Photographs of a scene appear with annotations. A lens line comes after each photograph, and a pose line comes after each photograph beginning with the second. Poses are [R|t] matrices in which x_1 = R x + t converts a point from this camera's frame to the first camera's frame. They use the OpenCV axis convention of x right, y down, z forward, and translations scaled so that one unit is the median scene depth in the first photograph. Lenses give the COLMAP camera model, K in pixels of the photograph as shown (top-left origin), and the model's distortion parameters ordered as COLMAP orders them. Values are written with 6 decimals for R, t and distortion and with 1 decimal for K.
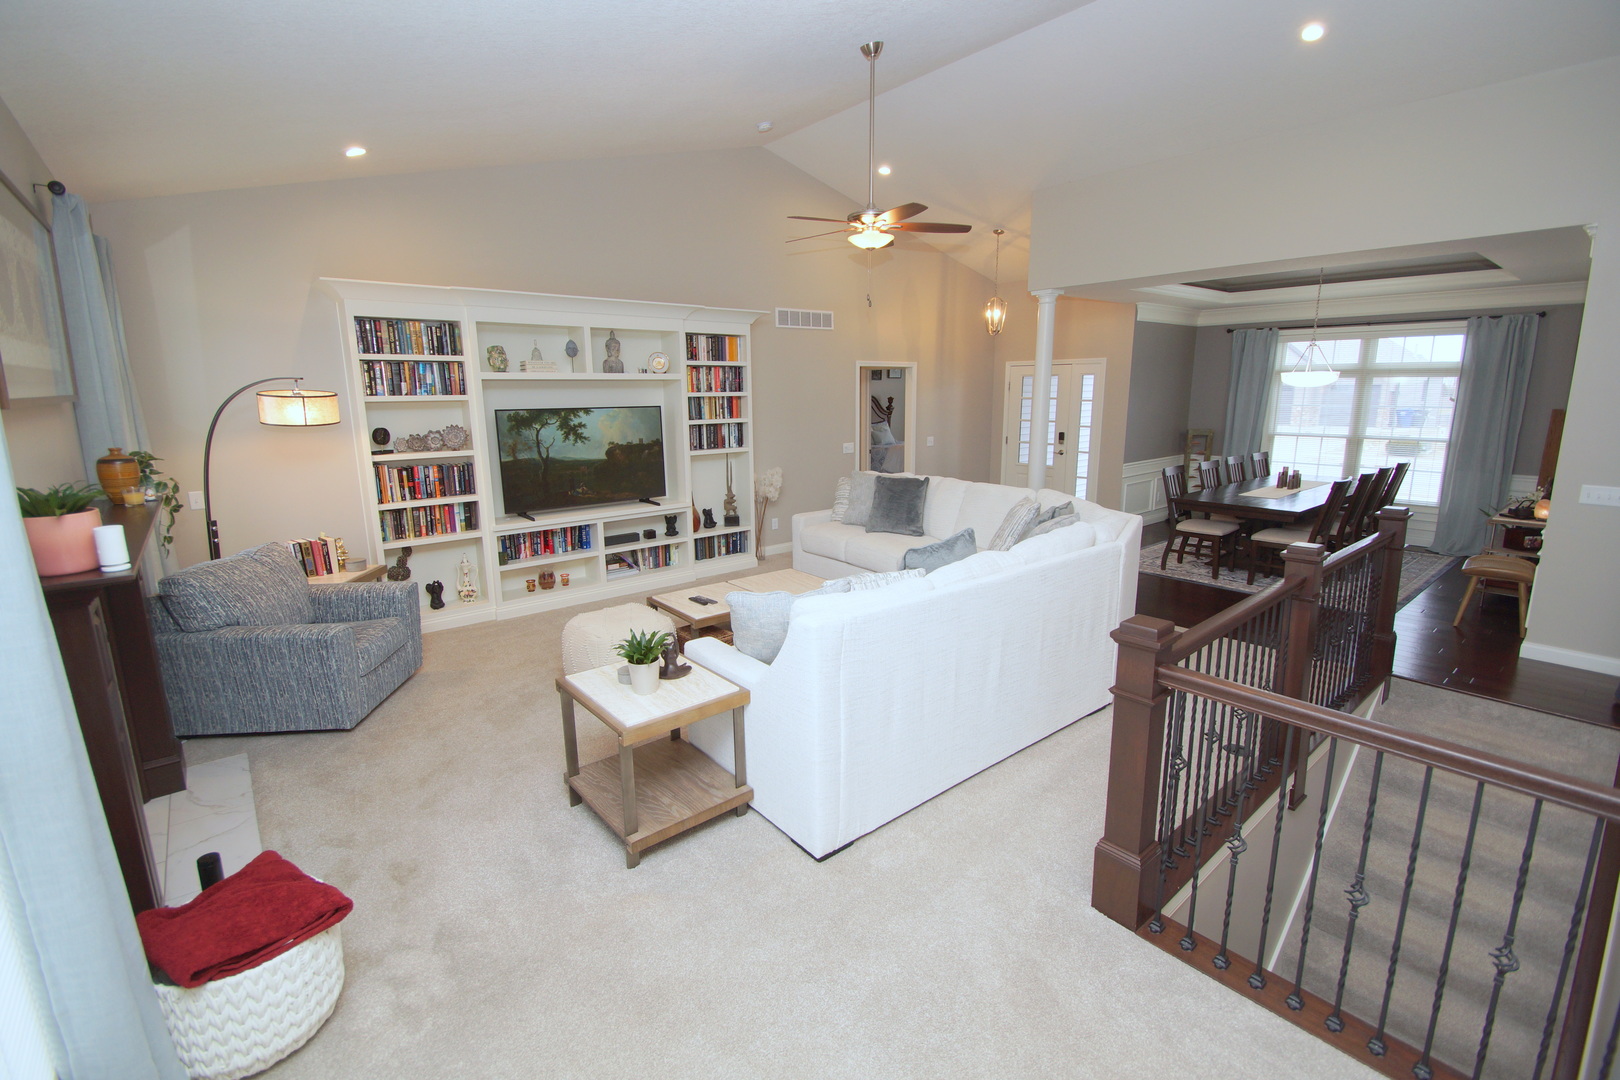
lens RADIAL K [[720.1, 0, 821.5], [0, 720.1, 533.7], [0, 0, 1]] dist [0.002194, -0.000757]
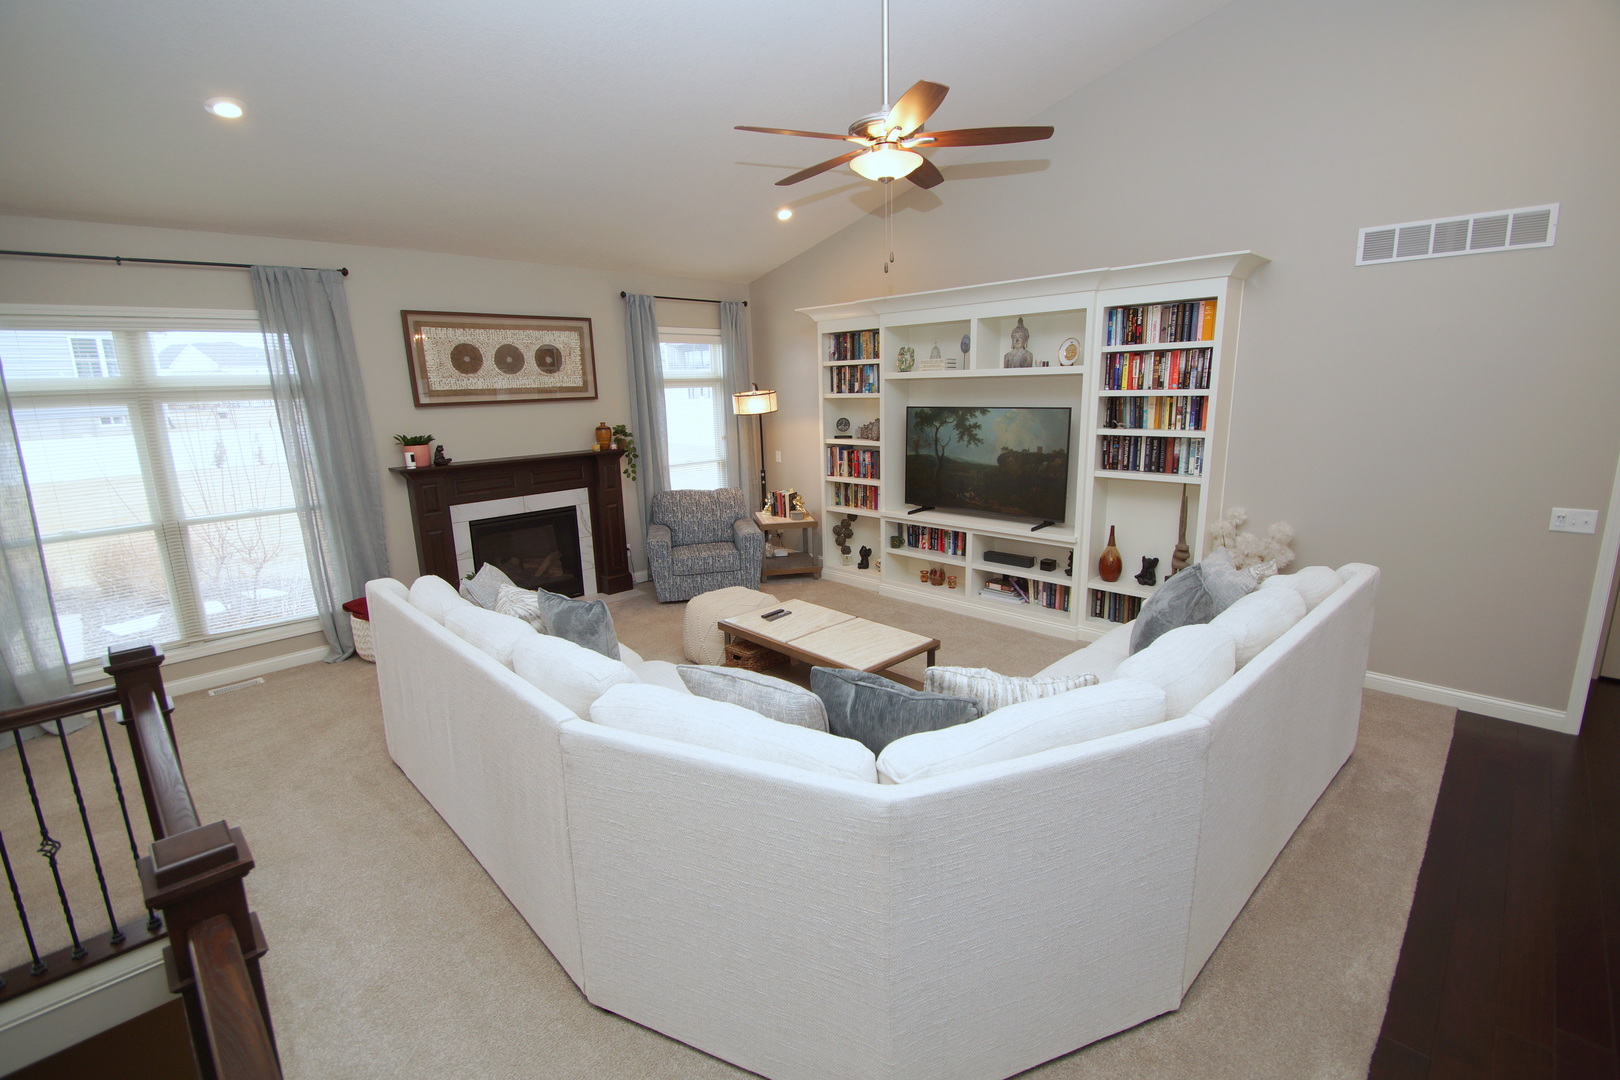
lens RADIAL K [[720.1, 0, 808.7], [0, 720.1, 535.9], [0, 0, 1]] dist [0.002194, -0.000757]
pose [[0.073453, 0.210413, -0.974849, 0.585171], [-0.175607, 0.964946, 0.195044, -0.157818], [0.981716, 0.156864, 0.107829, 0.714822]]
